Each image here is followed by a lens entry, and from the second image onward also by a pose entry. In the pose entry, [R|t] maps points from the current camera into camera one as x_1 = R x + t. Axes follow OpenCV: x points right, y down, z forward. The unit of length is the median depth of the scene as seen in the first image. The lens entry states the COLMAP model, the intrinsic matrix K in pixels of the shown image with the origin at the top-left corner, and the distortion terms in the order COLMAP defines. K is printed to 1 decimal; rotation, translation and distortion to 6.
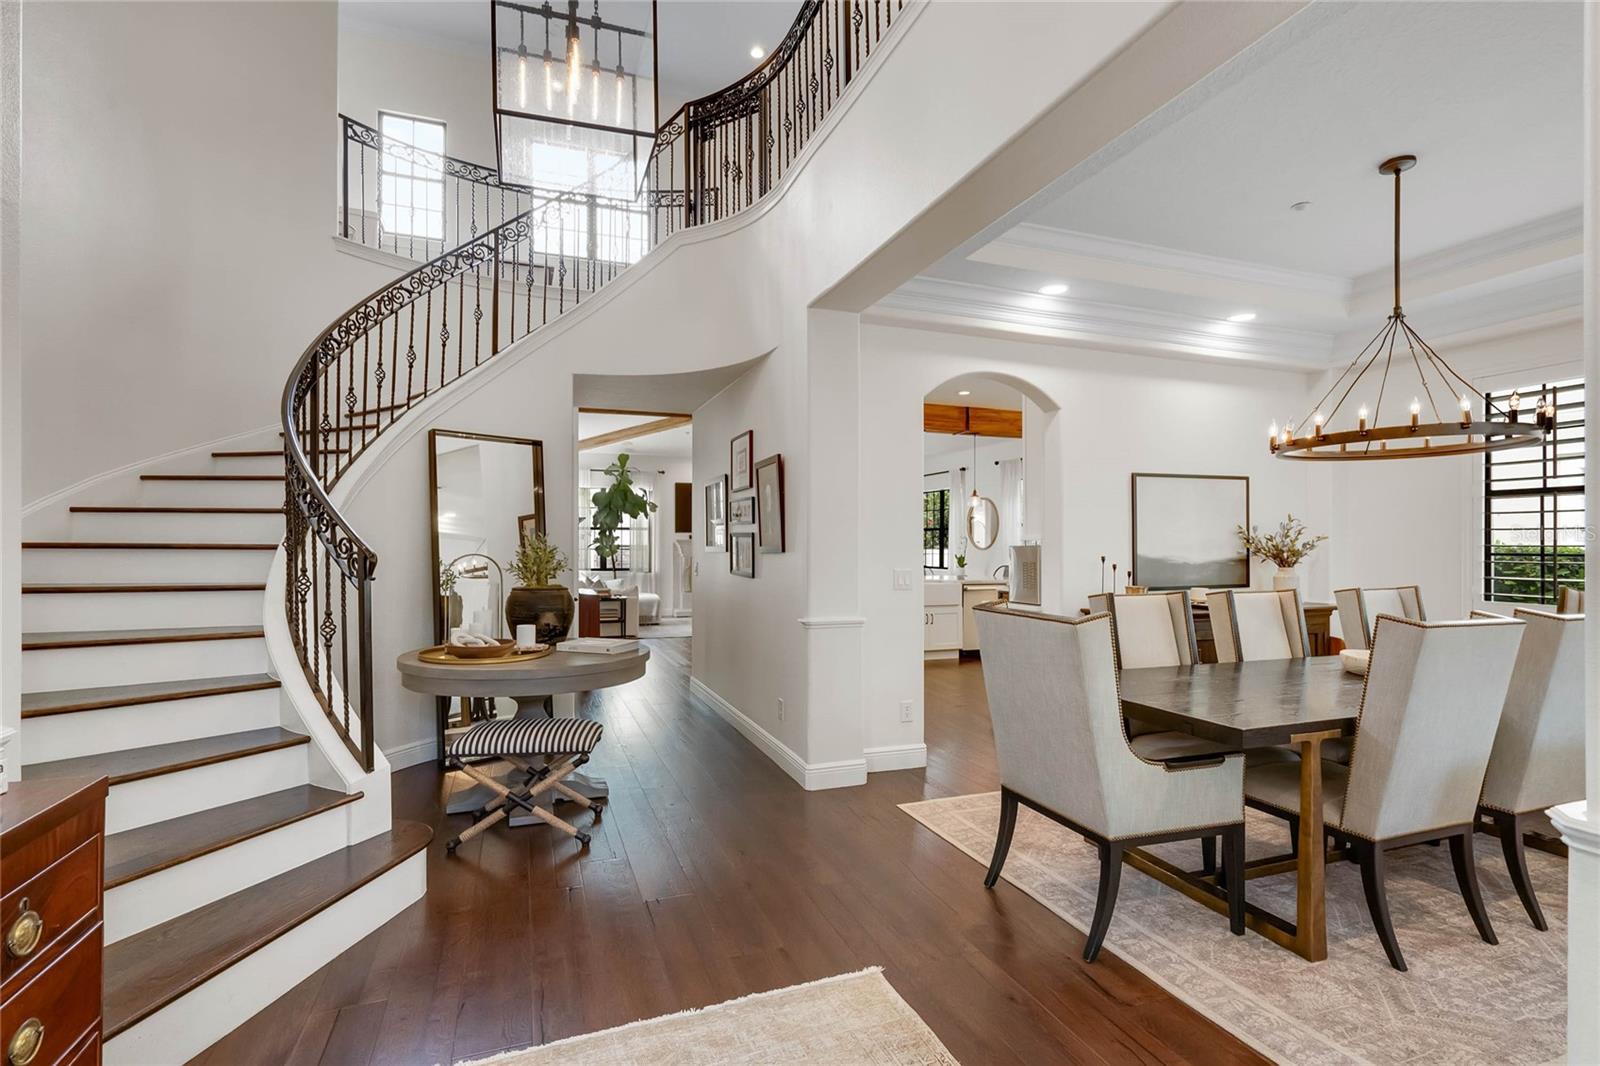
lens RADIAL K [[761.5, 0, 800.9], [0, 761.5, 537.1], [0, 0, 1]] dist [0.011095, 0.000187]
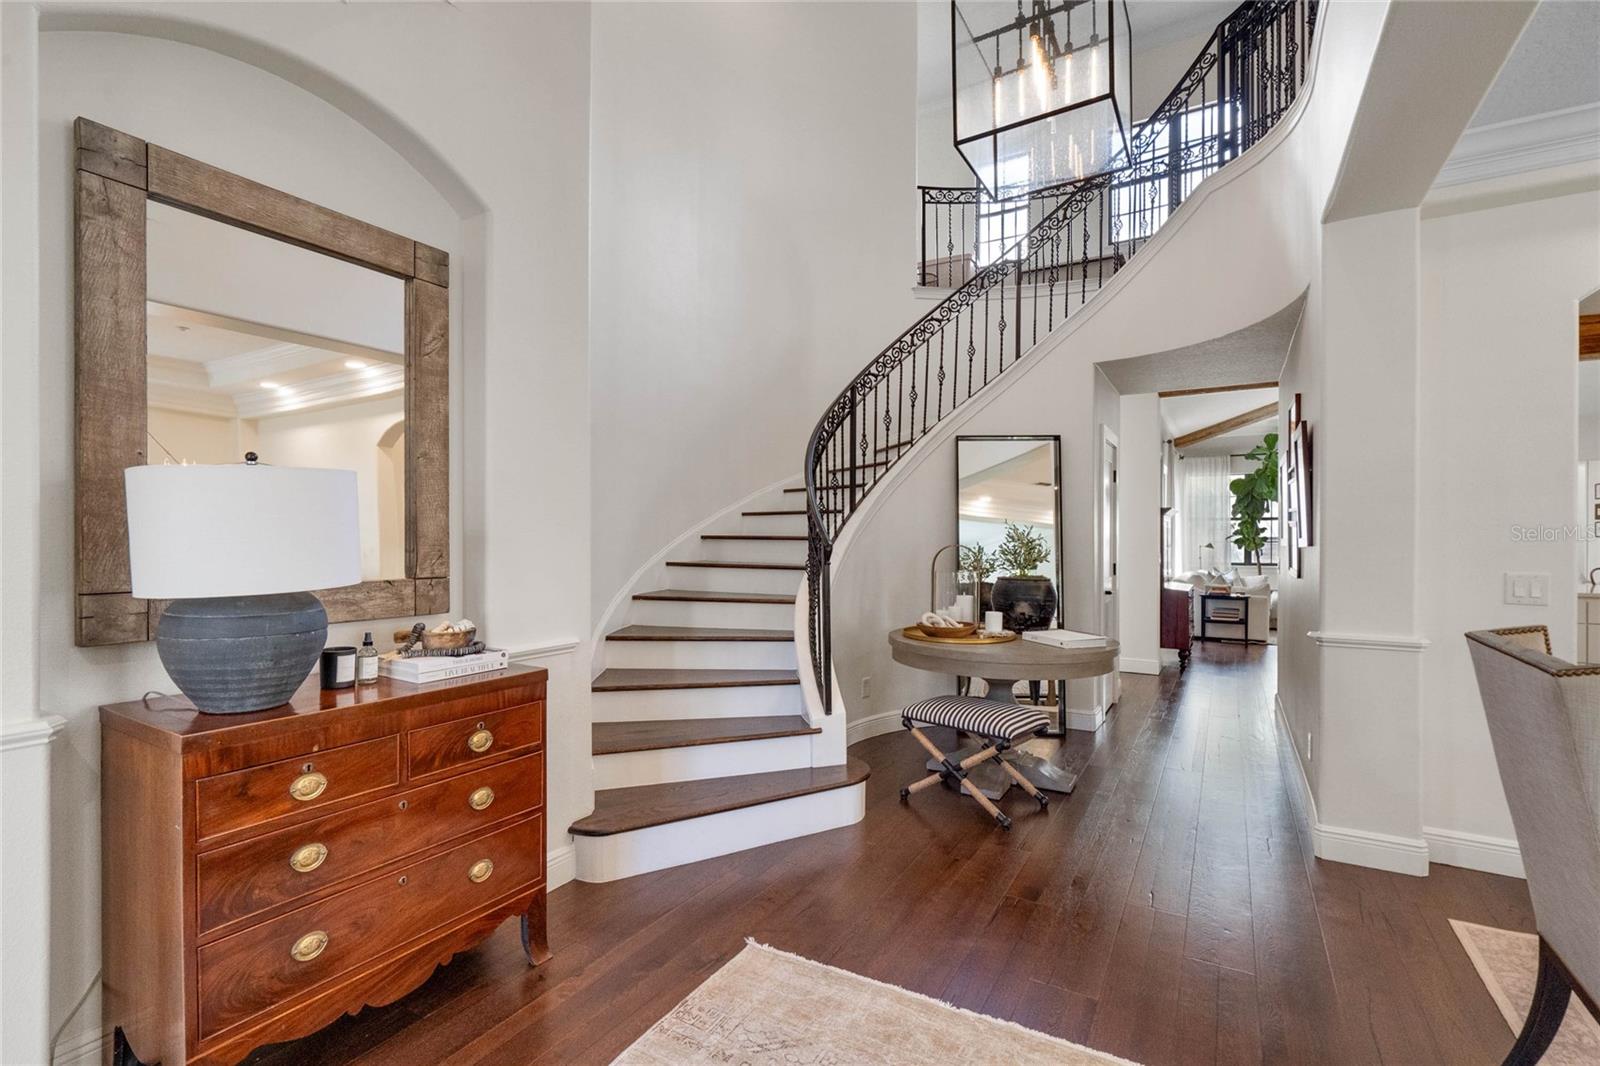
lens RADIAL K [[734.0, 0, 797.2], [0, 734.0, 538.7], [0, 0, 1]] dist [-0.004135, -0.000363]
pose [[0.631151, 0.000758, -0.775660, 0.242349], [0.008333, 0.999935, 0.007758, 0.002672], [0.775615, -0.011360, 0.631104, 0.130933]]
